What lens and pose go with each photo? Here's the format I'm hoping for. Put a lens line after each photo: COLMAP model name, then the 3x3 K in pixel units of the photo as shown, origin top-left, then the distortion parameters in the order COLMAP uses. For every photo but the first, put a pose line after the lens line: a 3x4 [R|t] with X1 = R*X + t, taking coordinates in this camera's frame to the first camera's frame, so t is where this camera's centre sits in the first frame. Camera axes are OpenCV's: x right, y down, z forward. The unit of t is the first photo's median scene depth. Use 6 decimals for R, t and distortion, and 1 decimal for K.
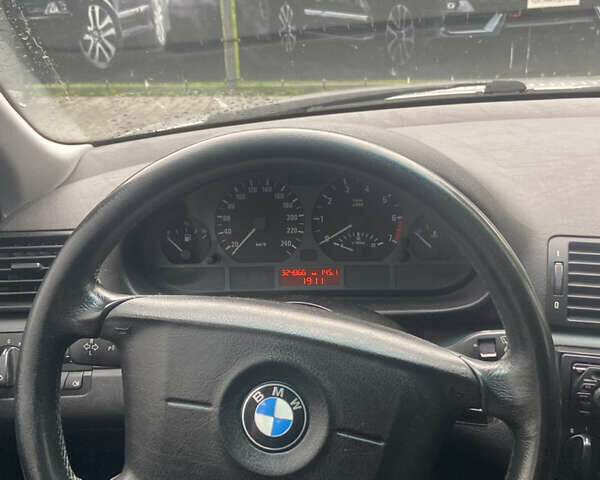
lens RADIAL K [[751.7, 0, 300.0], [0, 751.7, 240.0], [0, 0, 1]] dist [0.131259, 0.027223]
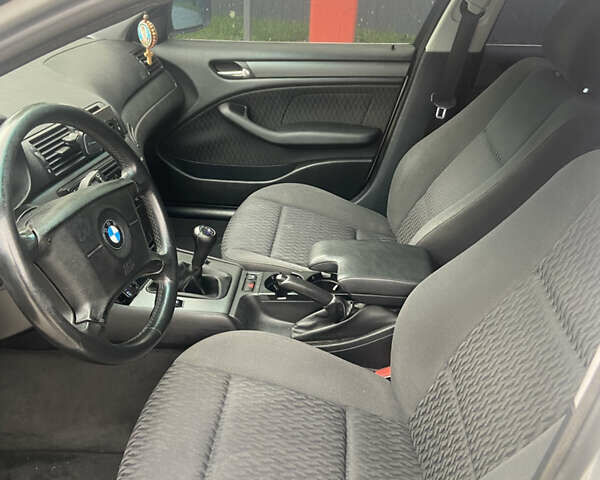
lens RADIAL K [[583.5, 0, 300.0], [0, 583.5, 240.0], [0, 0, 1]] dist [0.077753, -0.021636]
pose [[0.050954, -0.481973, 0.874703, -0.958110], [0.340398, 0.831778, 0.438492, -0.196249], [-0.938900, 0.275404, 0.206445, 0.112789]]
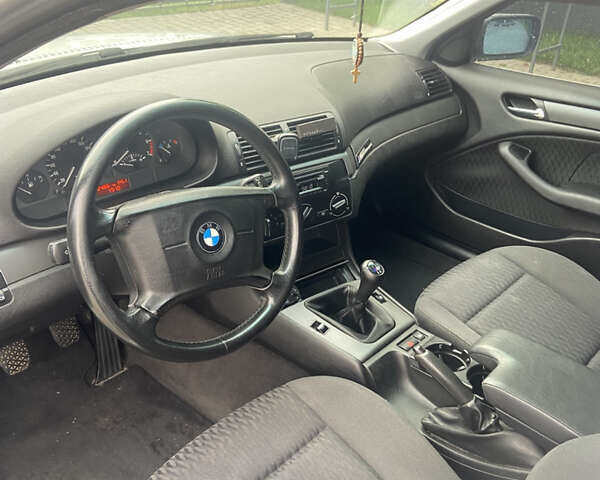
lens RADIAL K [[583.5, 0, 300.0], [0, 583.5, 240.0], [0, 0, 1]] dist [0.077753, -0.021636]
pose [[0.658445, -0.333899, 0.674509, -0.643707], [0.224500, 0.942539, 0.247427, -0.071866], [-0.718366, -0.011490, 0.695570, -0.211730]]
